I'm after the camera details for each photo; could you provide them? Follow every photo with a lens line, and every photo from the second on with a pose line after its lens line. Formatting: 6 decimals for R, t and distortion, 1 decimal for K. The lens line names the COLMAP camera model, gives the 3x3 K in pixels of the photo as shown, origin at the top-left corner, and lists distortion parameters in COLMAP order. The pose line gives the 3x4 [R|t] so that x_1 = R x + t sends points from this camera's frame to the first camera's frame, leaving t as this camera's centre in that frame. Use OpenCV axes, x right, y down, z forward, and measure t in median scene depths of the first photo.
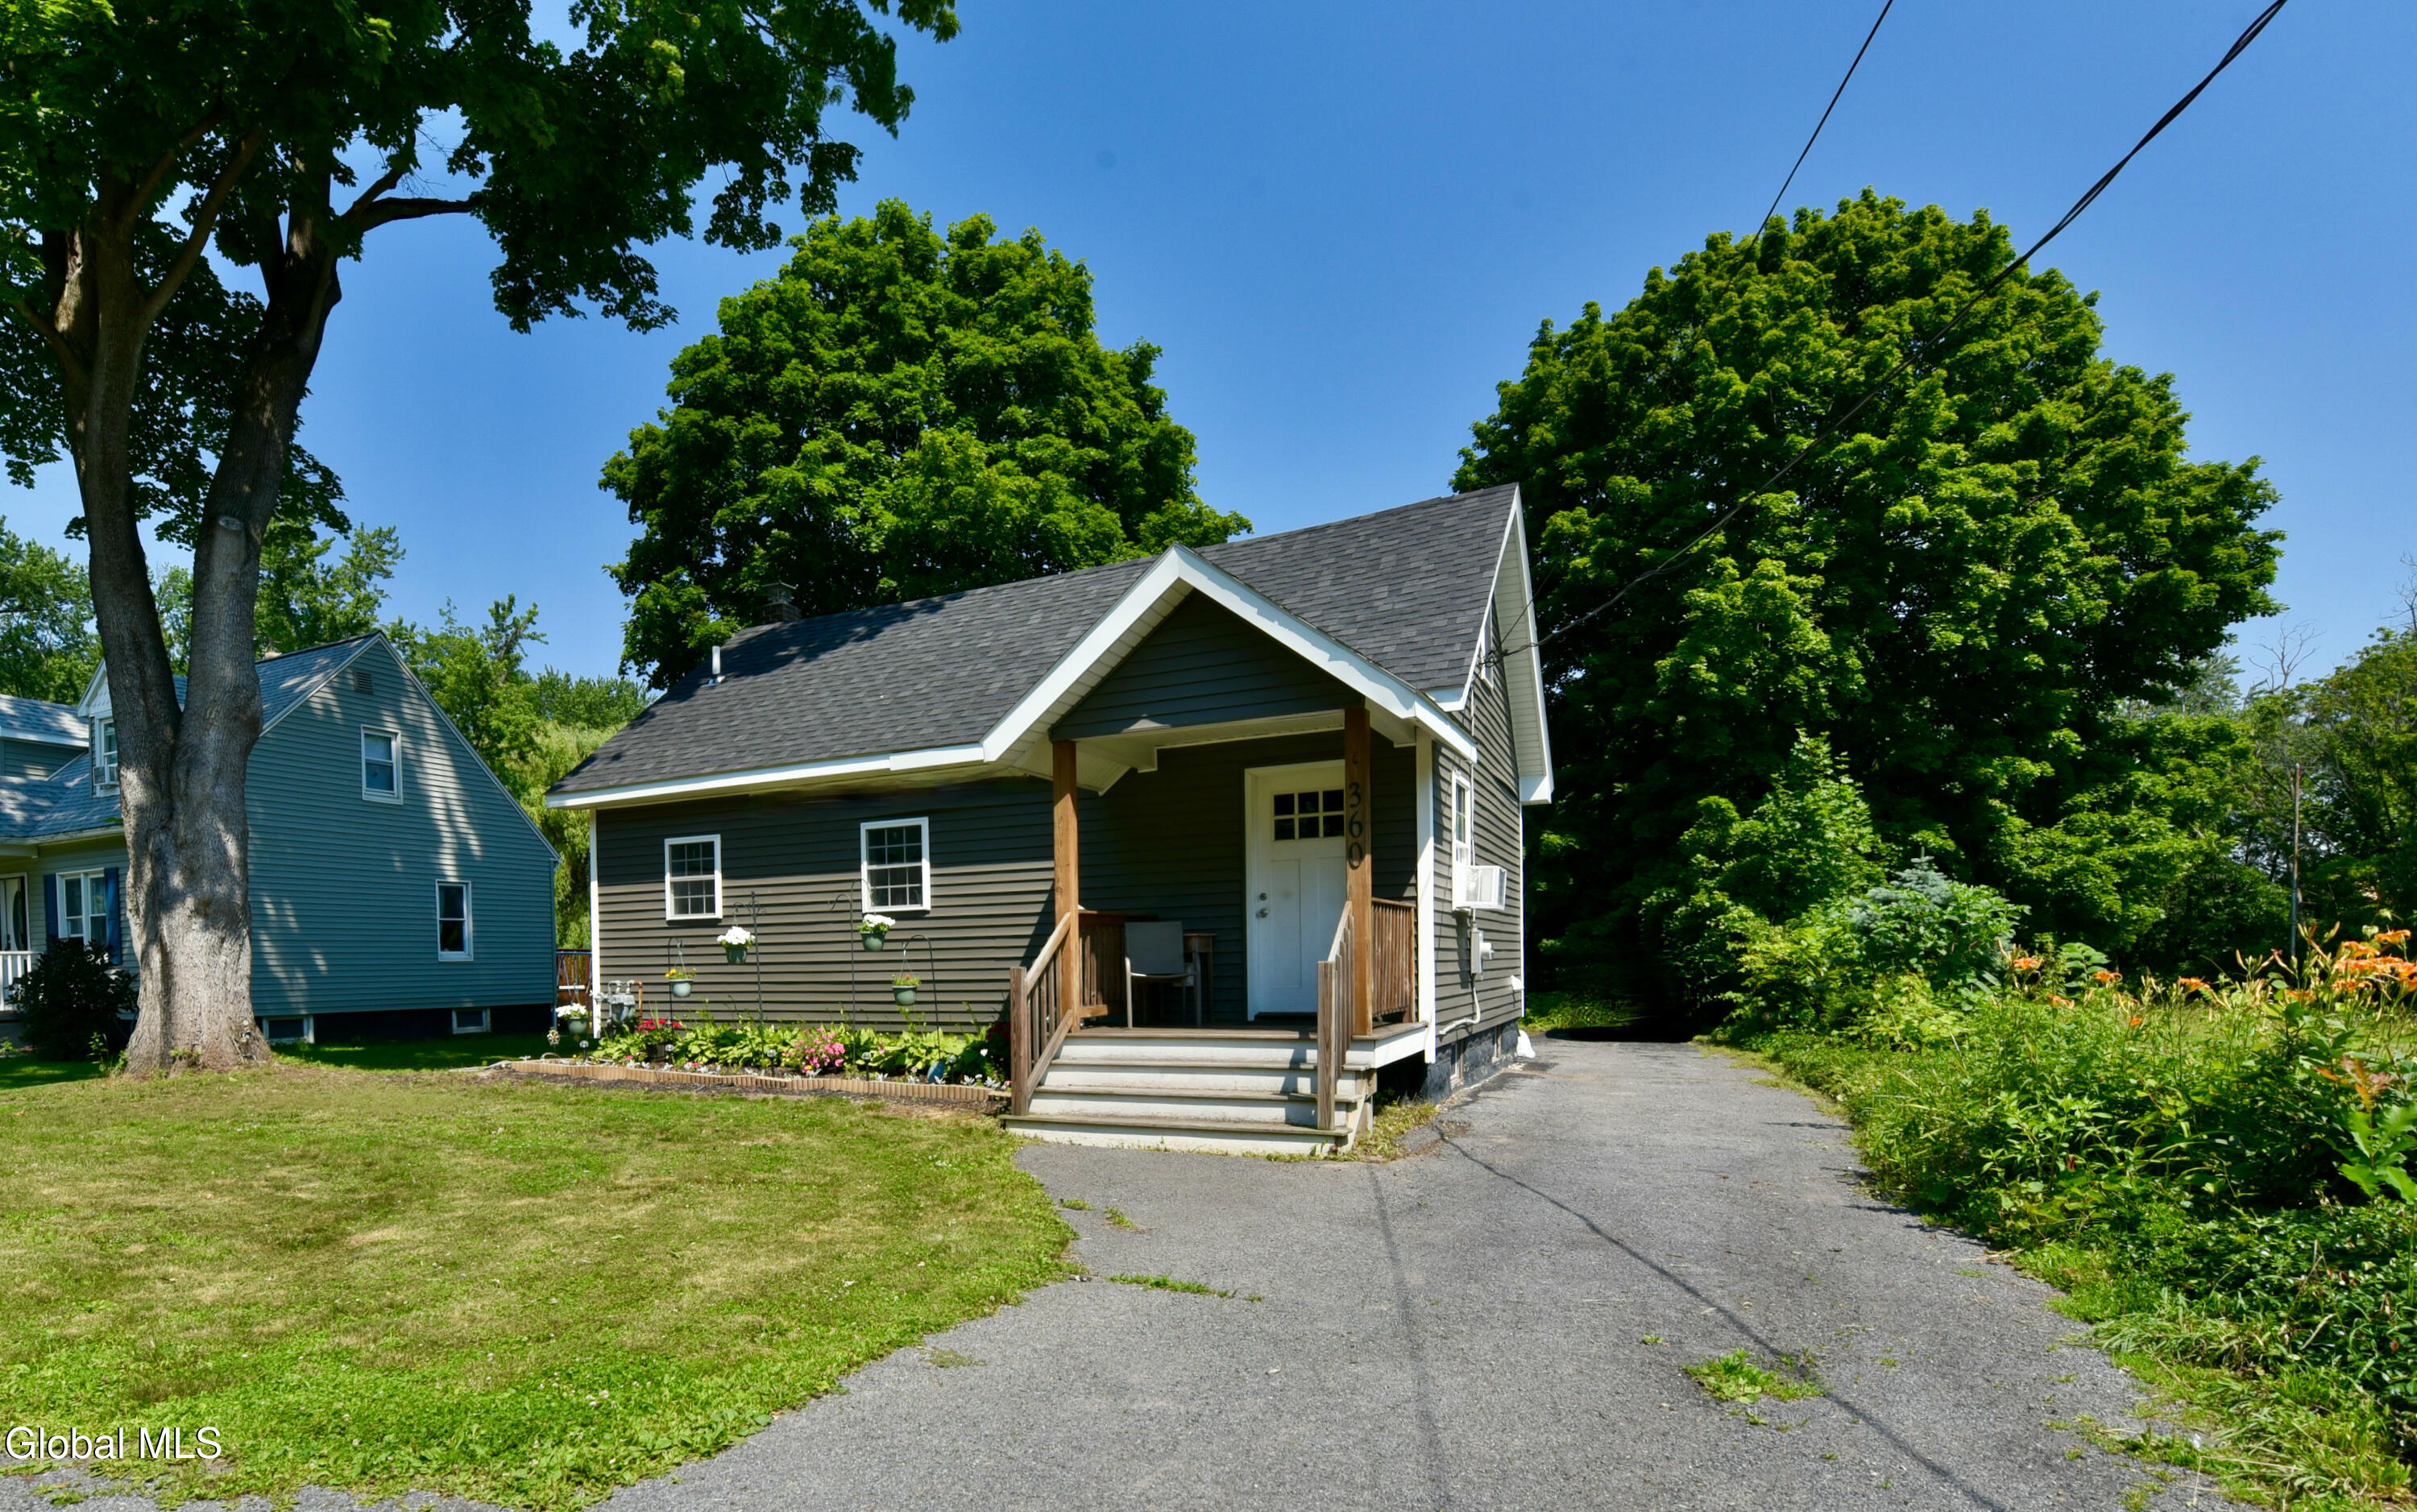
lens RADIAL K [[1249.8, 0, 1001.9], [0, 1249.8, 999.7], [0, 0, 1]] dist [-0.012969, -0.006219]
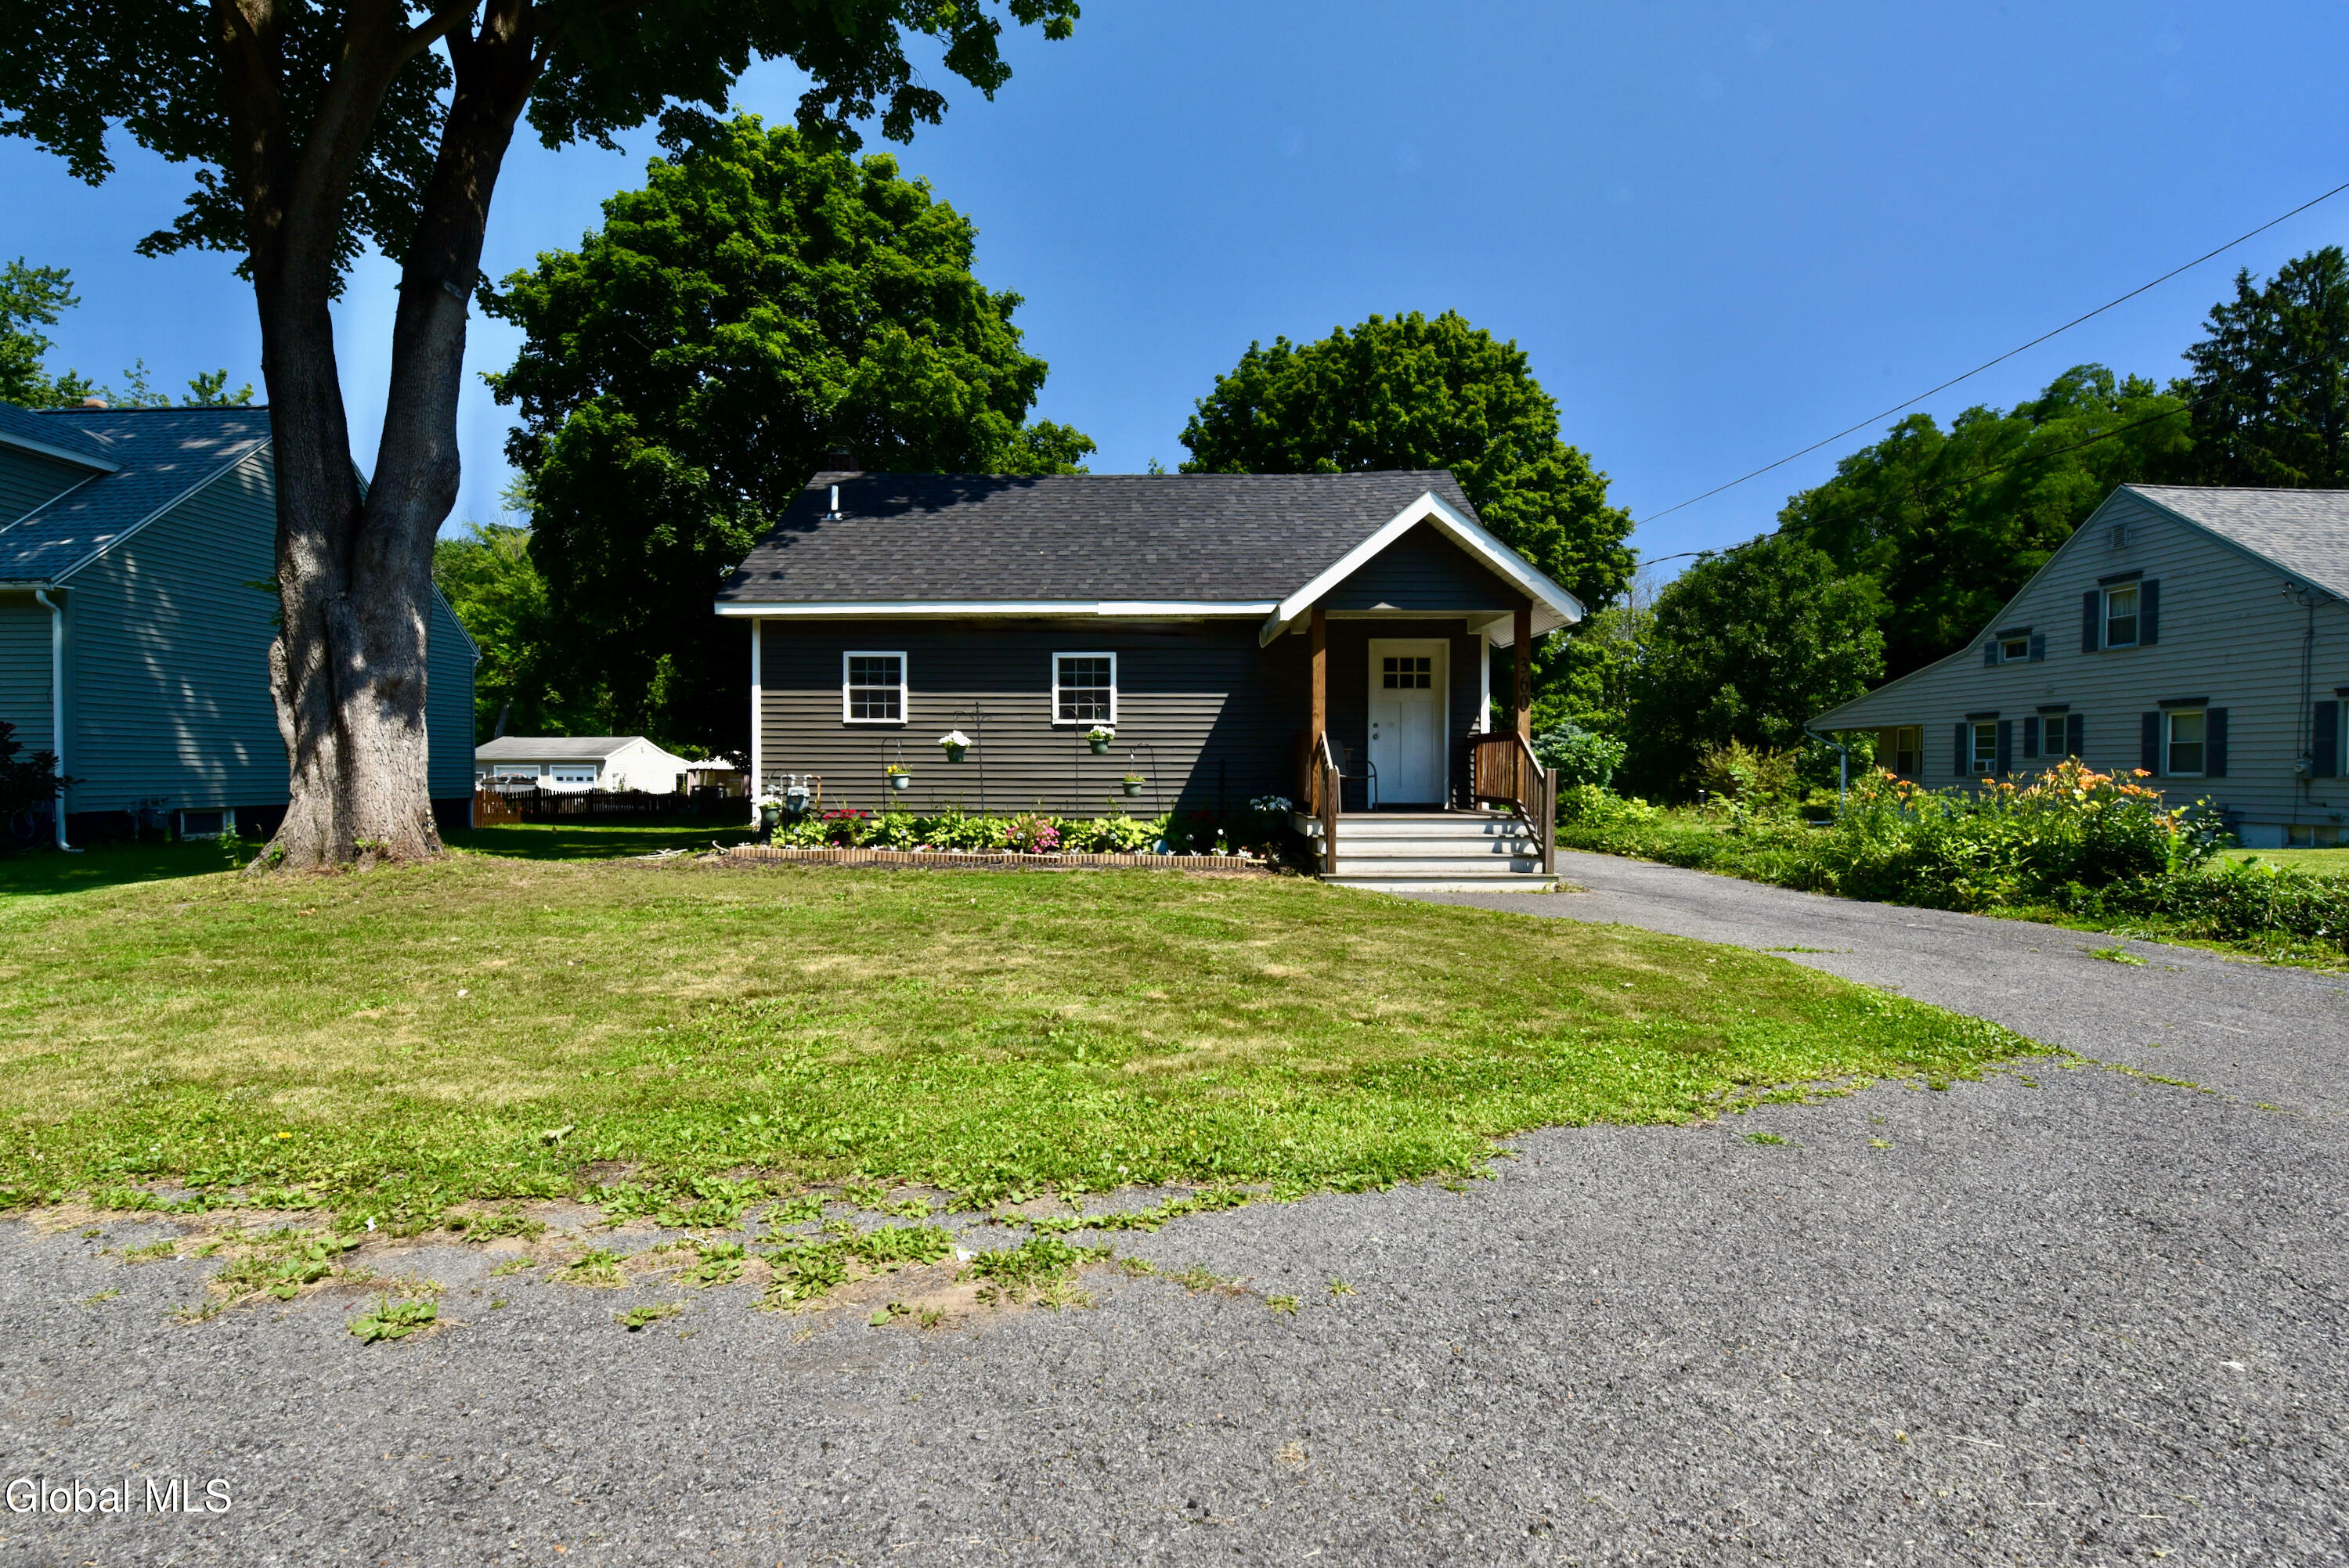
lens RADIAL K [[974.3, 0, 1174.9], [0, 974.3, 791.0], [0, 0, 1]] dist [-0.018382, -0.000869]
pose [[0.877070, 0.010006, 0.480258, -0.297216], [-0.004292, 0.999906, -0.012994, 0.006270], [-0.480343, 0.009335, 0.877031, 0.052797]]
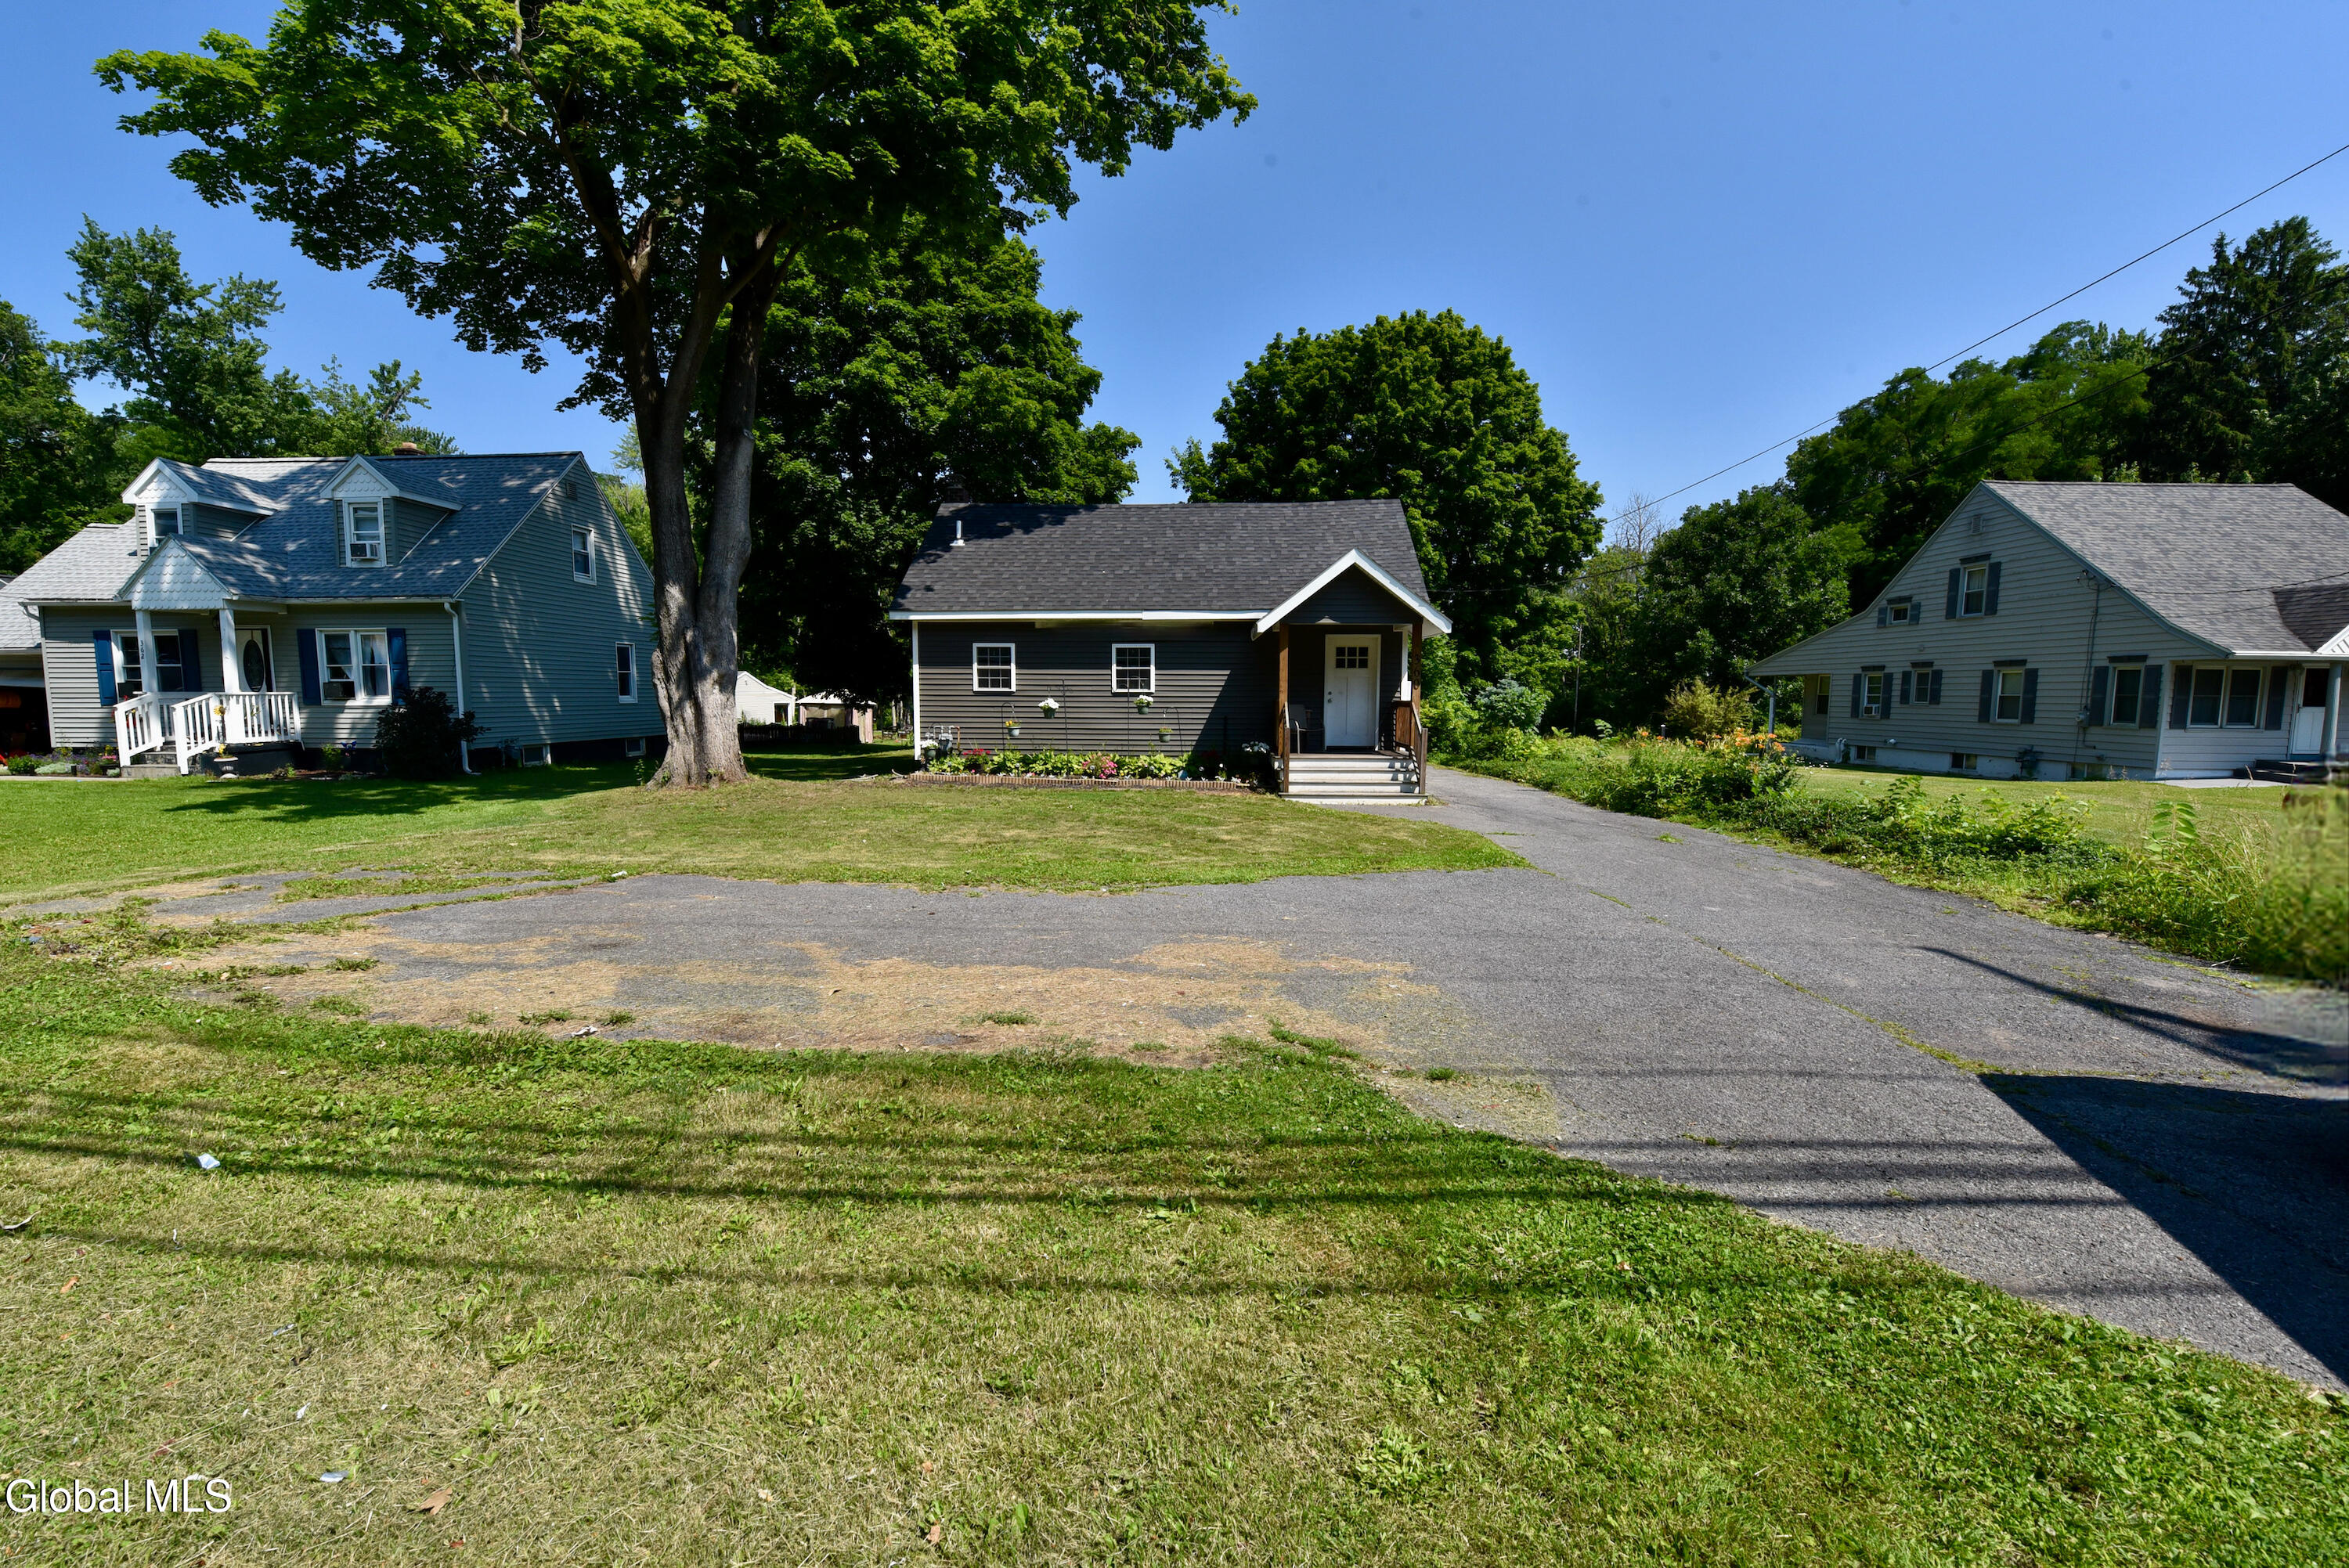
lens RADIAL K [[940.0, 0, 1173.1], [0, 940.0, 789.6], [0, 0, 1]] dist [-0.016148, -0.002445]
pose [[0.898985, -0.022312, 0.437412, -0.408493], [-0.008040, 0.997693, 0.067415, -0.012049], [-0.437907, -0.064122, 0.896731, -0.198418]]
